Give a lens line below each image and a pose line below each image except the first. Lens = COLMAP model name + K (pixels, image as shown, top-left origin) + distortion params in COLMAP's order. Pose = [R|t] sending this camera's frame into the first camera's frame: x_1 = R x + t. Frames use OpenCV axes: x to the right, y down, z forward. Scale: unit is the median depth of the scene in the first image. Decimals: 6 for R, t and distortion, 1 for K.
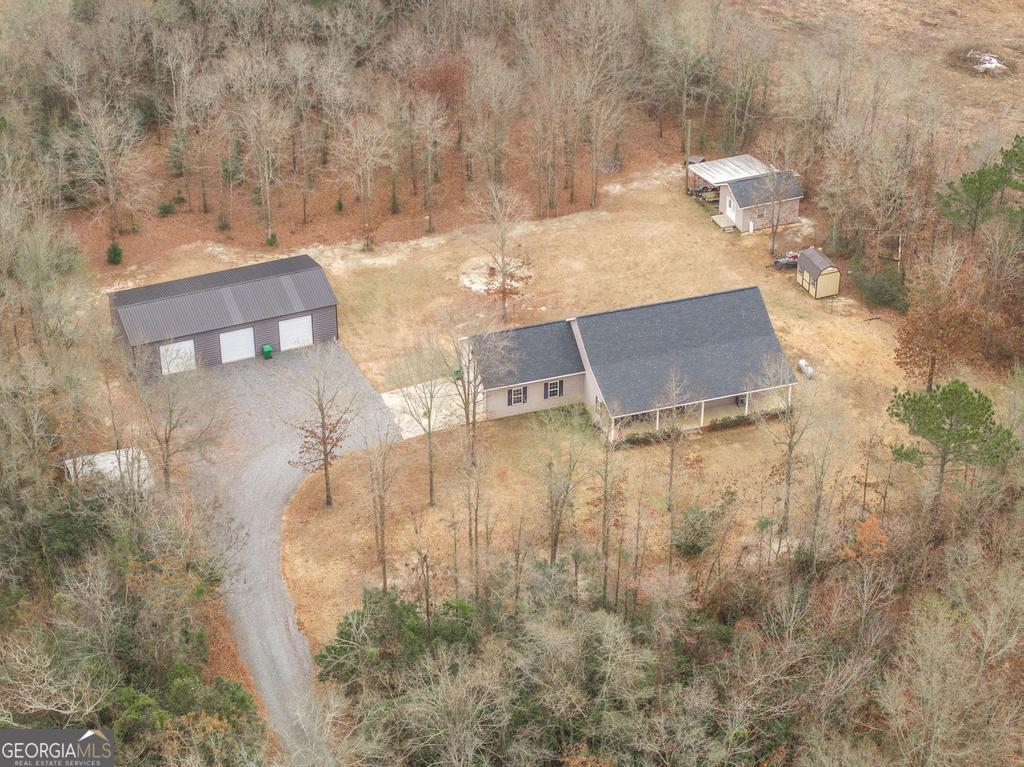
lens RADIAL K [[2068.3, 0, 511.8], [0, 2068.3, 383.6], [0, 0, 1]] dist [-0.072786, 0.000000]
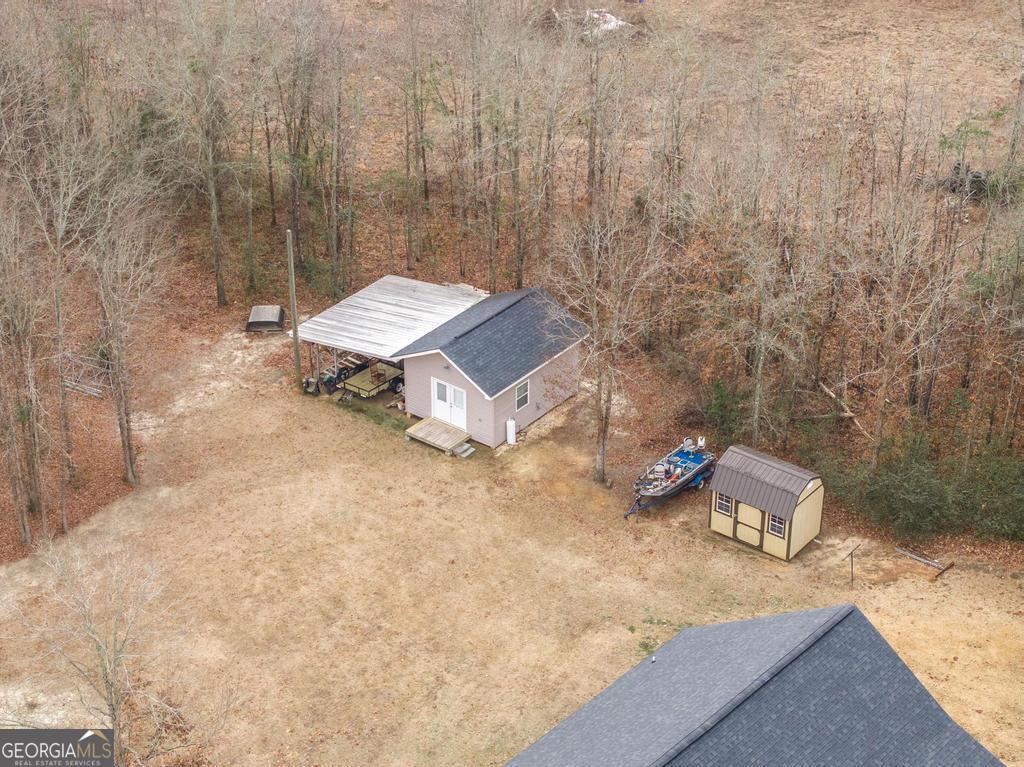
lens RADIAL K [[2068.3, 0, 511.8], [0, 2068.3, 383.5], [0, 0, 1]] dist [-0.072786, 0.000000]
pose [[0.866900, -0.259768, 0.425447, -0.068194], [0.276063, 0.960836, 0.024153, -0.095702], [-0.415059, 0.096512, 0.904661, 0.598490]]
